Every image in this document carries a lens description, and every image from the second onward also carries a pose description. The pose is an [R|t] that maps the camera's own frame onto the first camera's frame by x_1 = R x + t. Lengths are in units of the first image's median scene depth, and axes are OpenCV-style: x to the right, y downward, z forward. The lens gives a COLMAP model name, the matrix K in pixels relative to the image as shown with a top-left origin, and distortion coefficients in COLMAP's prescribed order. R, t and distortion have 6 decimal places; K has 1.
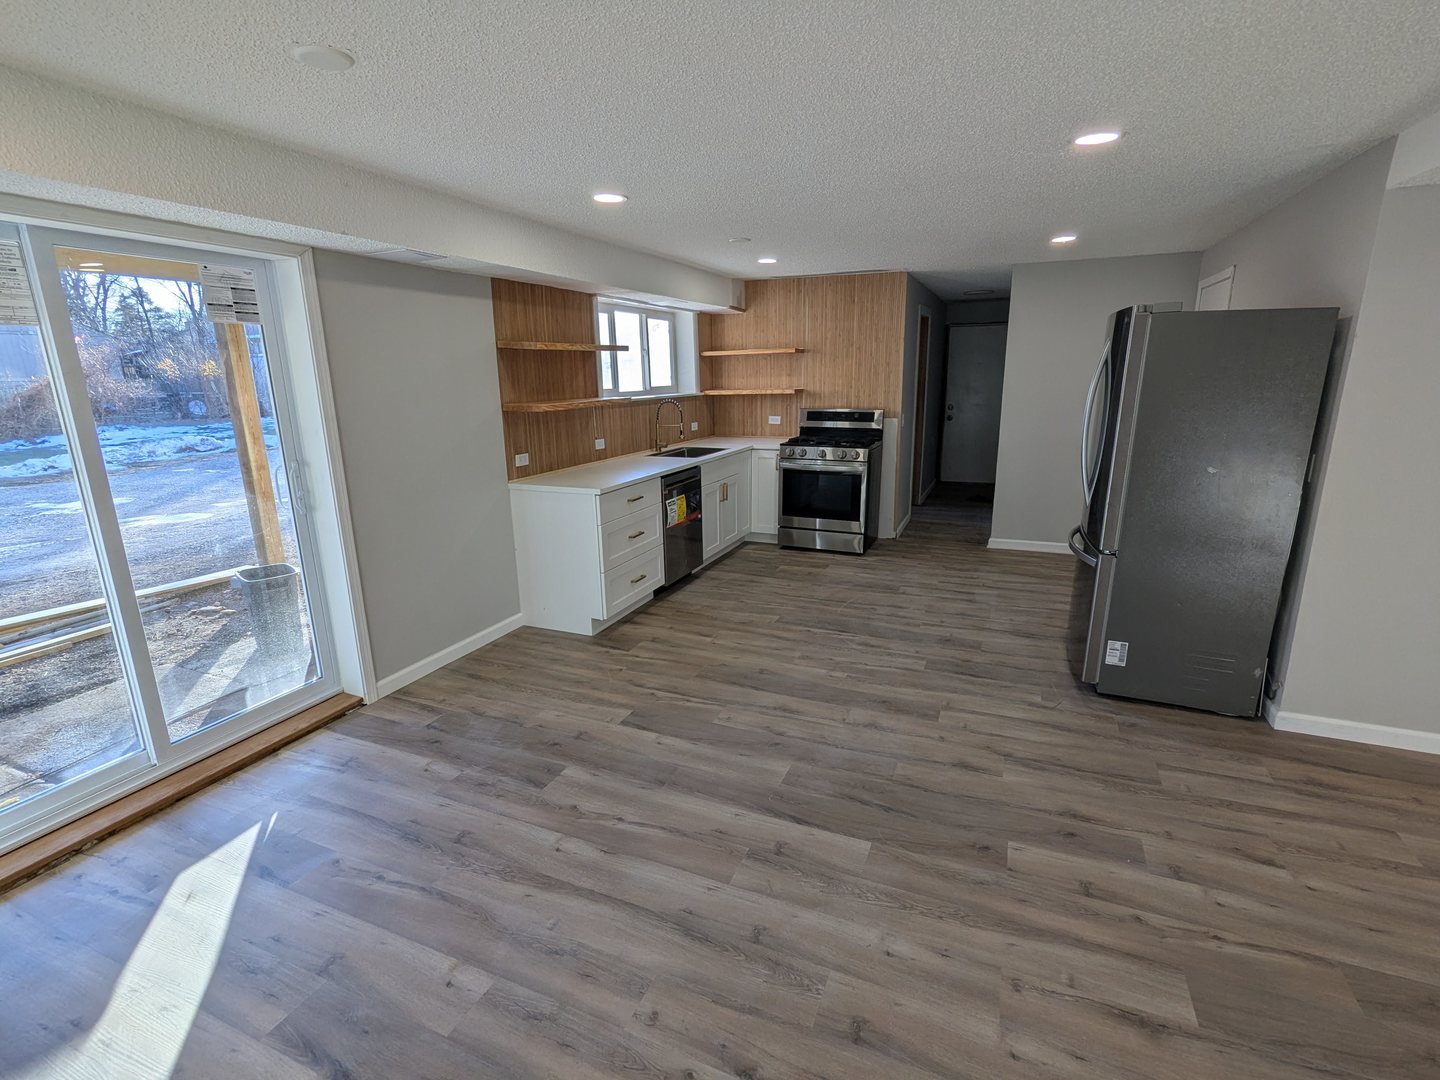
lens RADIAL K [[682.0, 0, 718.4], [0, 682.0, 540.3], [0, 0, 1]] dist [0.002570, 0.001176]
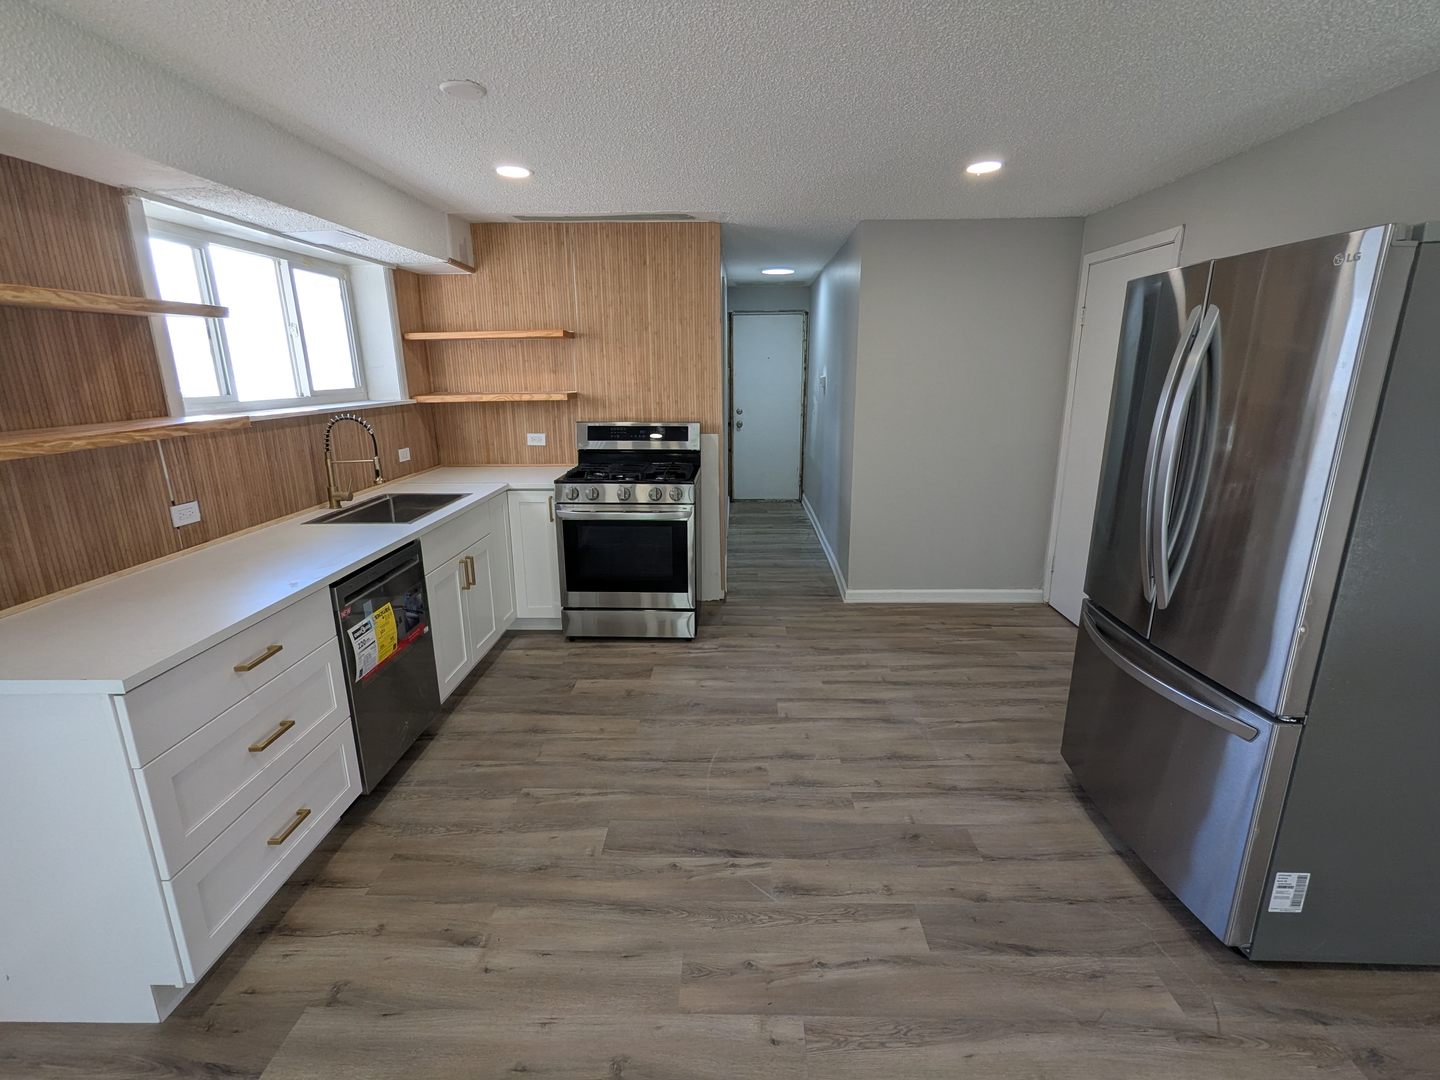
lens RADIAL K [[682.0, 0, 718.4], [0, 682.0, 540.3], [0, 0, 1]] dist [0.002570, 0.001176]
pose [[0.927706, -0.084519, 0.363619, -0.003372], [0.083154, 0.996347, 0.019437, -0.102906], [-0.363934, 0.012205, 0.931345, 0.427899]]
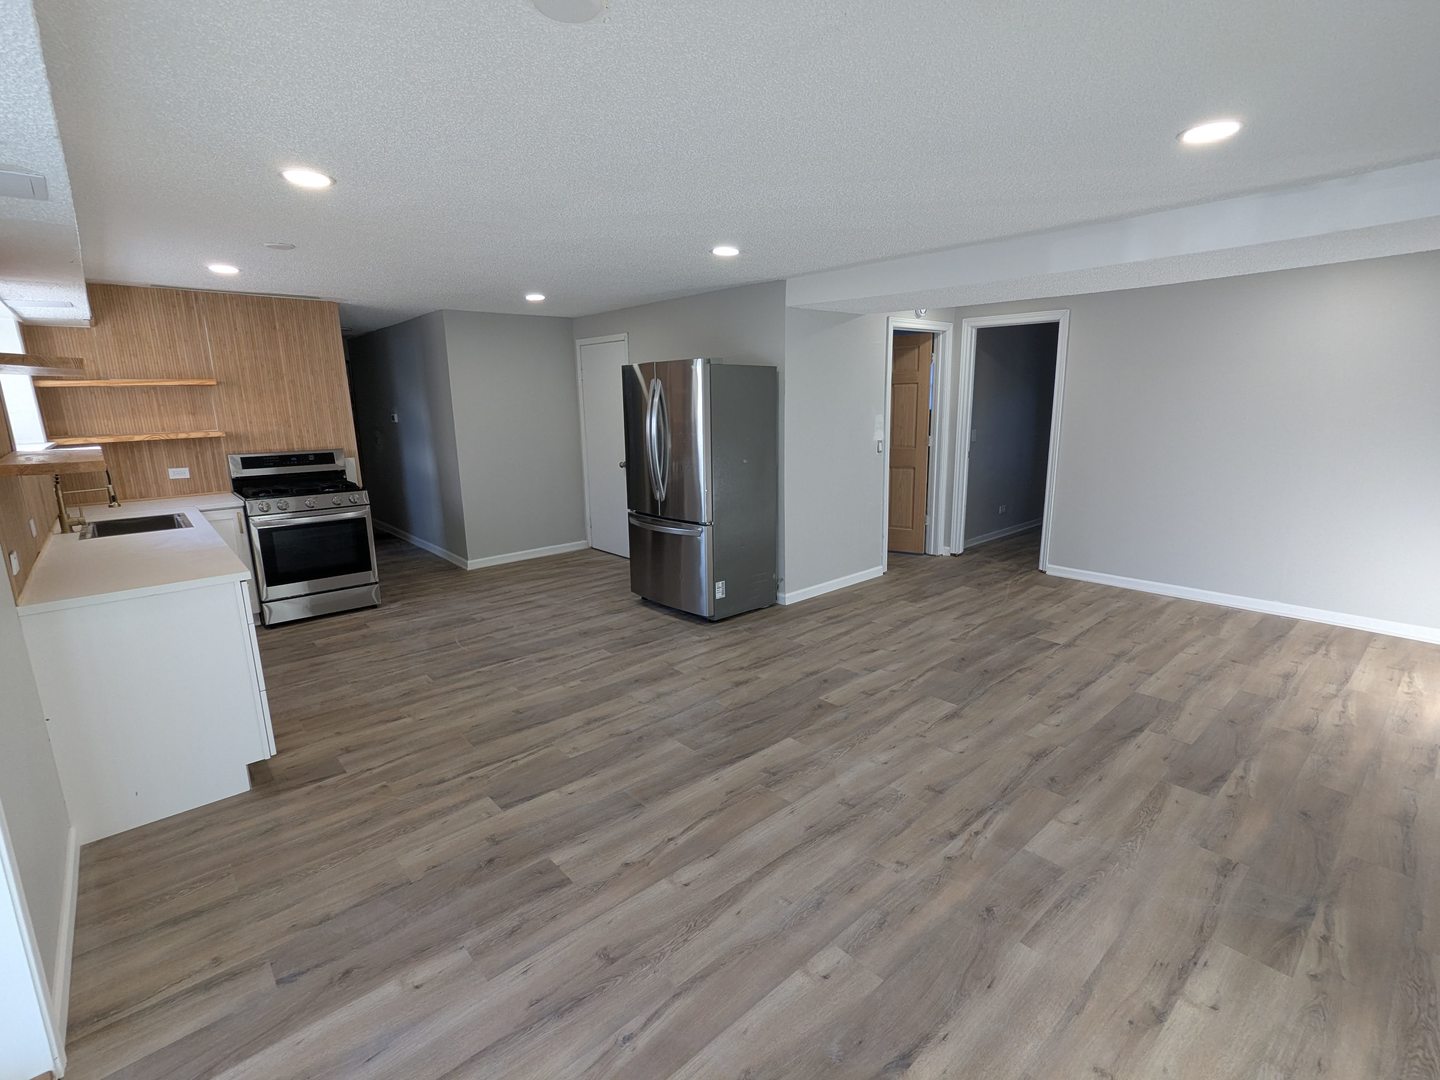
lens RADIAL K [[682.0, 0, 718.4], [0, 682.0, 540.3], [0, 0, 1]] dist [0.002570, 0.001176]
pose [[0.424375, -0.180146, 0.887386, -0.461549], [0.231678, 0.968991, 0.085917, -0.043236], [-0.875346, 0.169127, 0.452951, 0.205237]]
